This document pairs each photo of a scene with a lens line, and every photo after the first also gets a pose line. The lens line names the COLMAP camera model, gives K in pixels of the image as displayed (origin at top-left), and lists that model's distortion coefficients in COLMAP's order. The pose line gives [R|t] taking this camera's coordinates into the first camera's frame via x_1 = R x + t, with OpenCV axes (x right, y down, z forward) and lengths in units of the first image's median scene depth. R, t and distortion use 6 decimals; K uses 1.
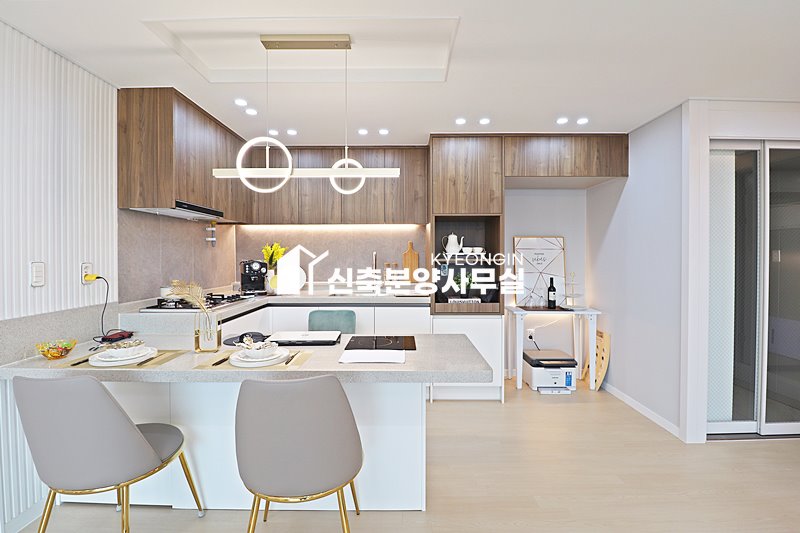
lens RADIAL K [[368.1, 0, 401.1], [0, 368.1, 258.8], [0, 0, 1]] dist [-0.011218, -0.004413]
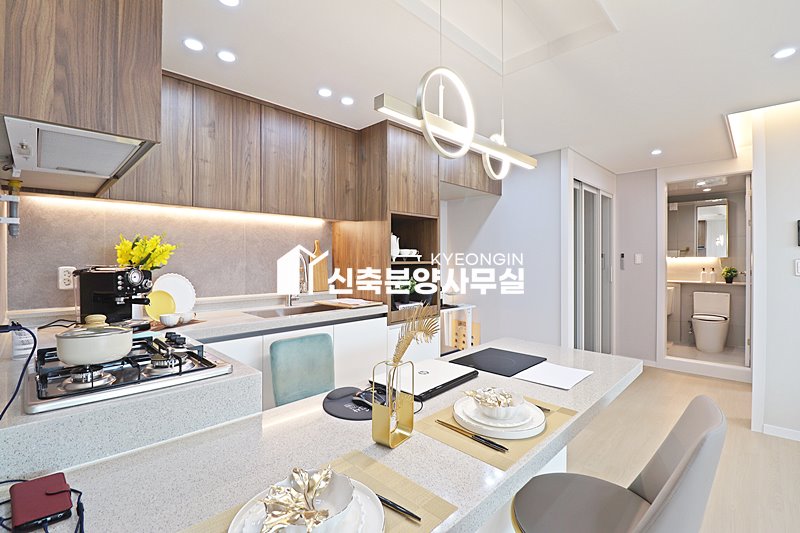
lens RADIAL K [[368.1, 0, 401.1], [0, 368.1, 258.8], [0, 0, 1]] dist [-0.011218, -0.004413]
pose [[0.700338, 0.000902, 0.713811, -0.524613], [0.006259, 0.999953, -0.007404, 0.000222], [-0.713784, 0.009653, 0.700299, 0.362765]]
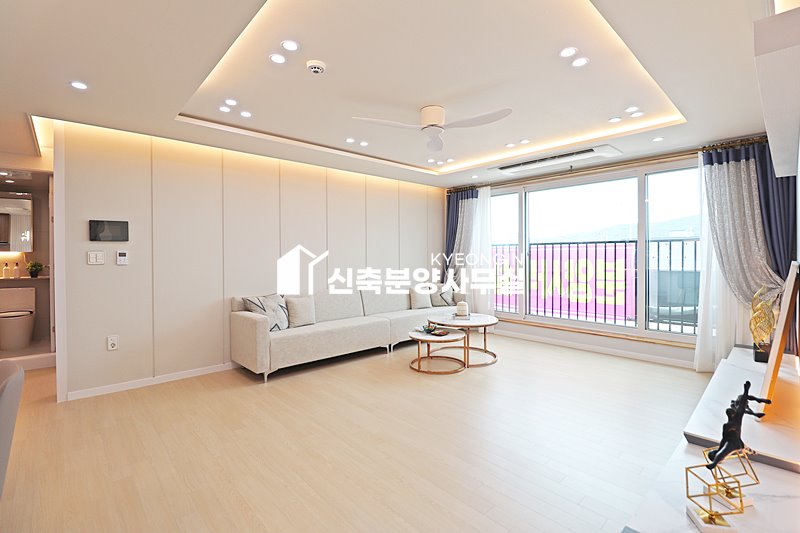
lens RADIAL K [[368.1, 0, 401.1], [0, 368.1, 258.8], [0, 0, 1]] dist [-0.011218, -0.004413]
pose [[-0.675052, 0.000290, 0.737770, -0.663029], [0.009441, 0.999921, 0.008246, 0.021250], [-0.737710, 0.012531, -0.675002, 0.337700]]
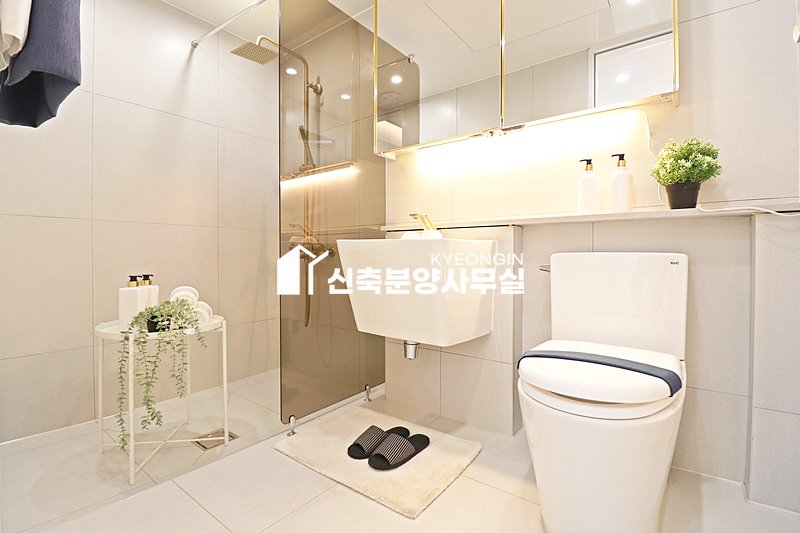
lens RADIAL K [[368.1, 0, 401.1], [0, 368.1, 258.8], [0, 0, 1]] dist [-0.011218, -0.004413]
pose [[0.605637, -0.010322, 0.795674, 1.075589], [0.005407, 0.999946, 0.008856, 0.142199], [-0.795723, -0.001061, 0.605660, 0.452529]]
